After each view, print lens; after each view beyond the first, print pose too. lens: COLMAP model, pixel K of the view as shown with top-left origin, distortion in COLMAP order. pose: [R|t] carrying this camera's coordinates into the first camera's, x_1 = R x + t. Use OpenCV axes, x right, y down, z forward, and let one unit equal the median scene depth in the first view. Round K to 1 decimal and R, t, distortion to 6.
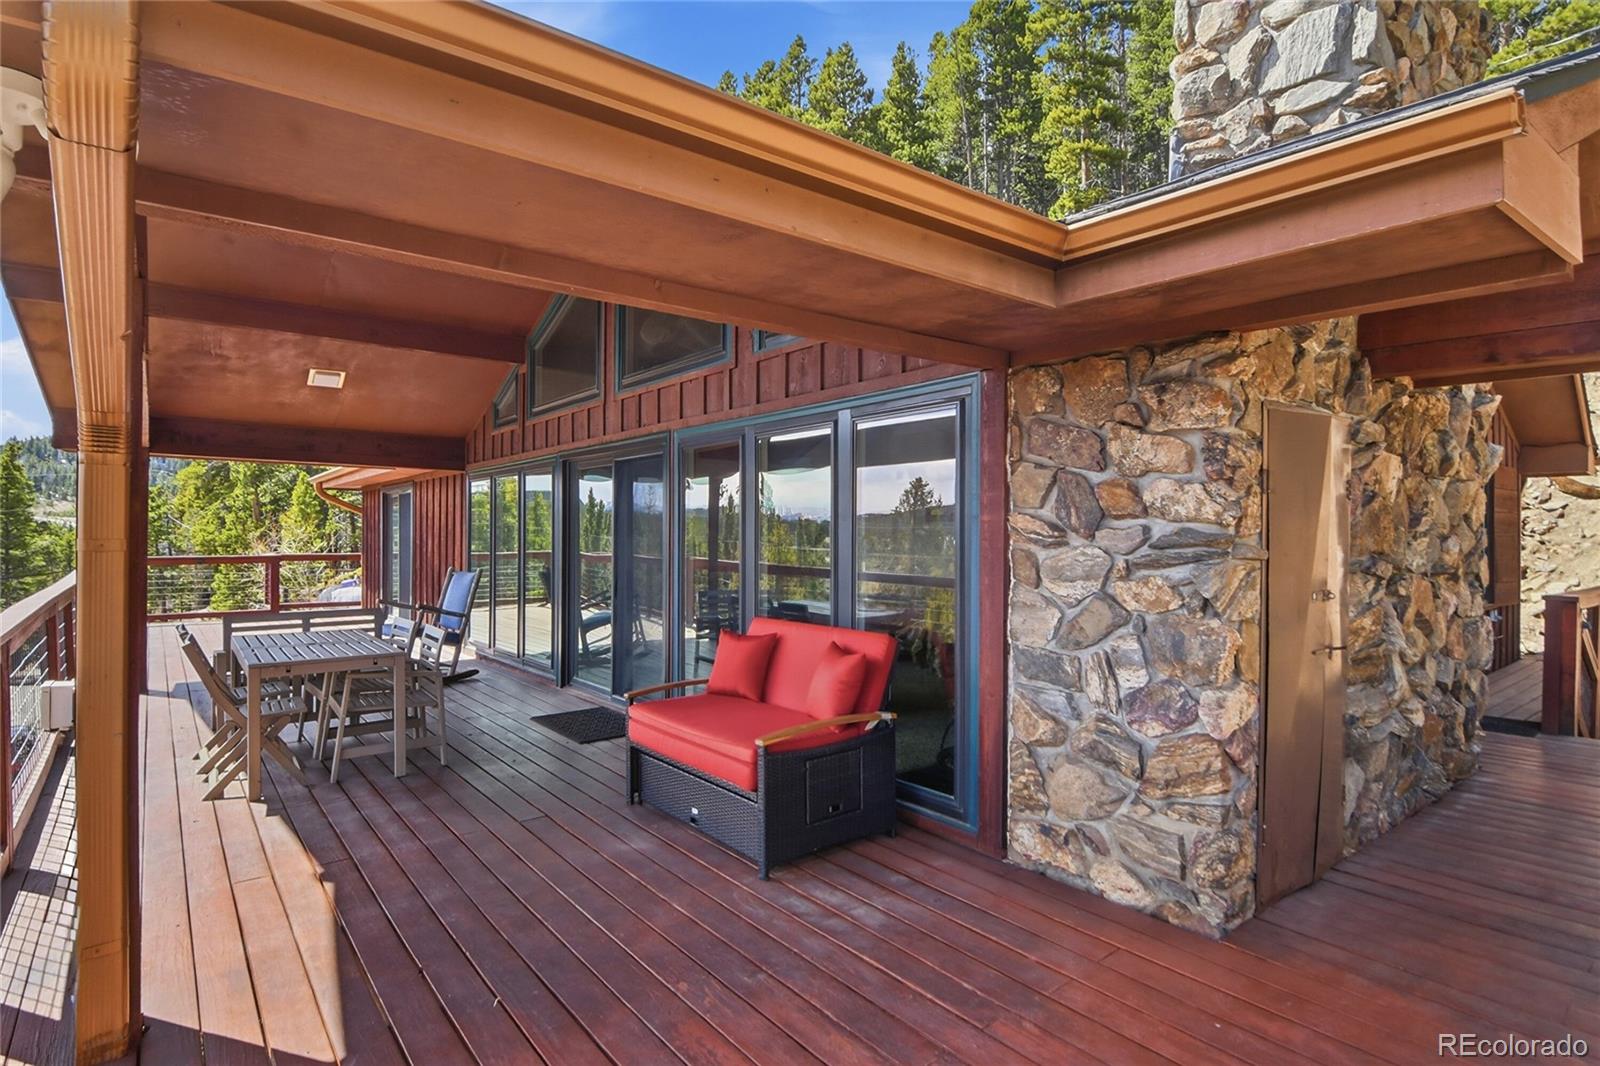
lens RADIAL K [[791.0, 0, 812.8], [0, 791.0, 529.5], [0, 0, 1]] dist [-0.005748, -0.011337]
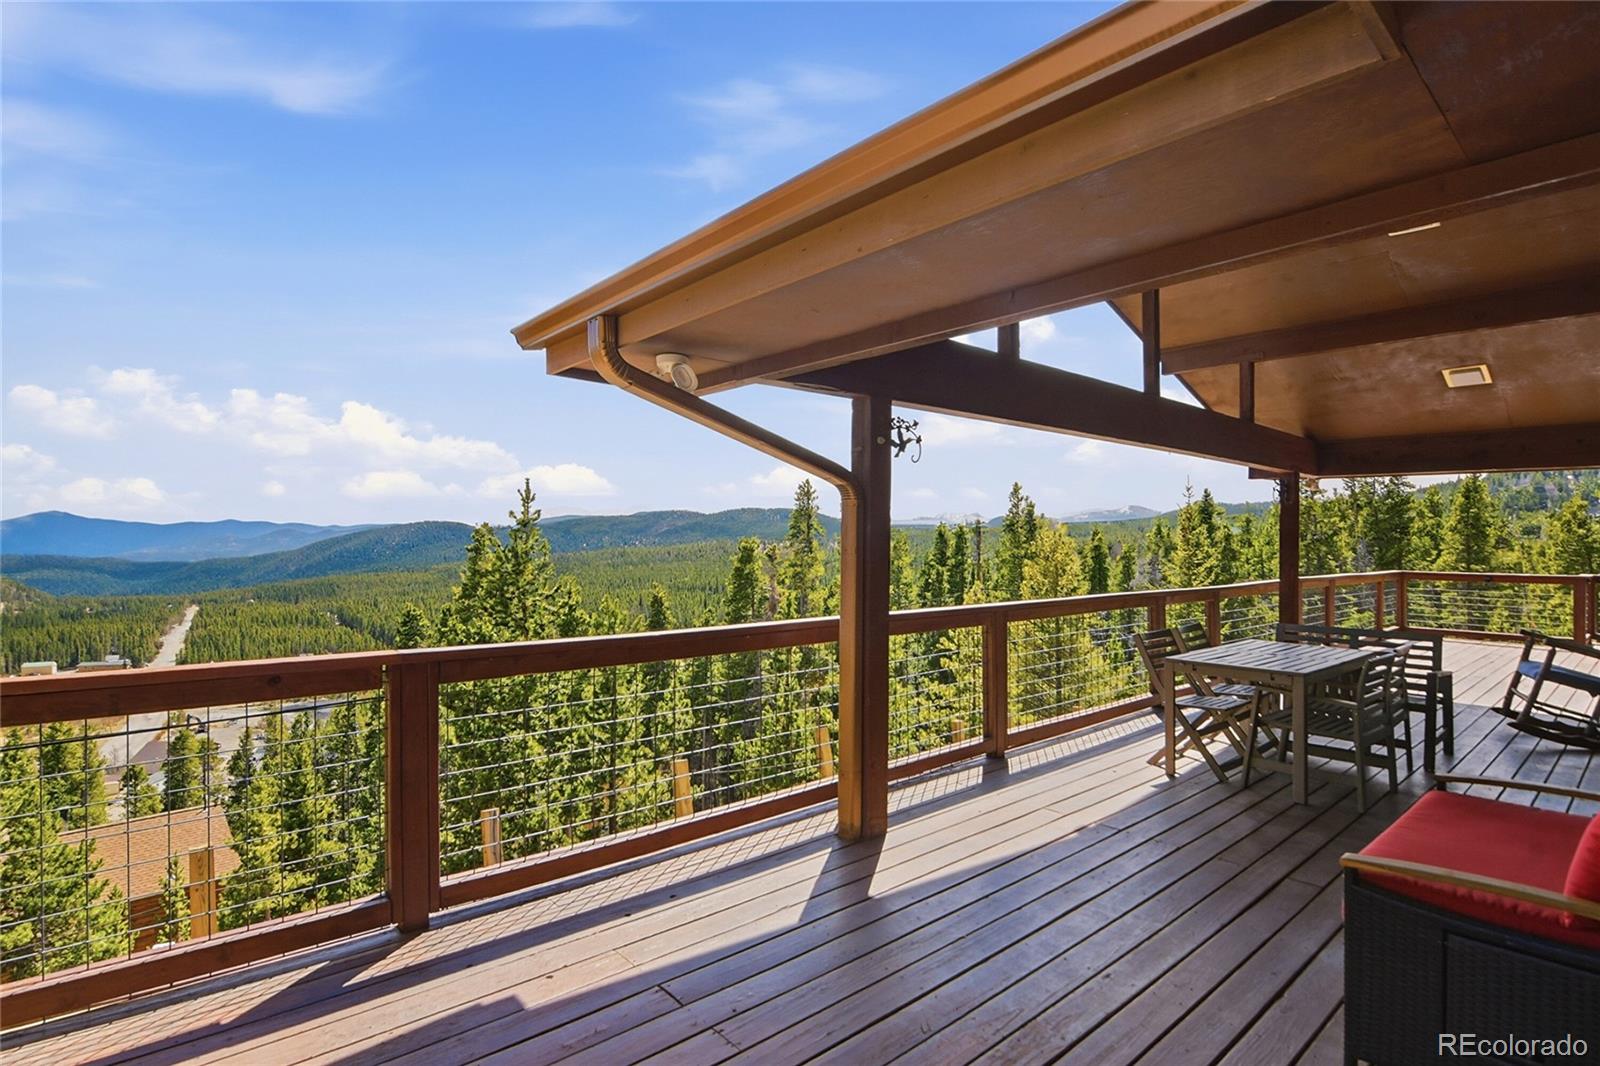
lens RADIAL K [[791.0, 0, 790.7], [0, 791.0, 530.9], [0, 0, 1]] dist [-0.005748, -0.011337]
pose [[0.030441, -0.009025, -0.999496, 0.425666], [-0.011512, 0.999890, -0.009379, 0.000597], [0.999470, 0.011792, 0.030334, 0.372869]]
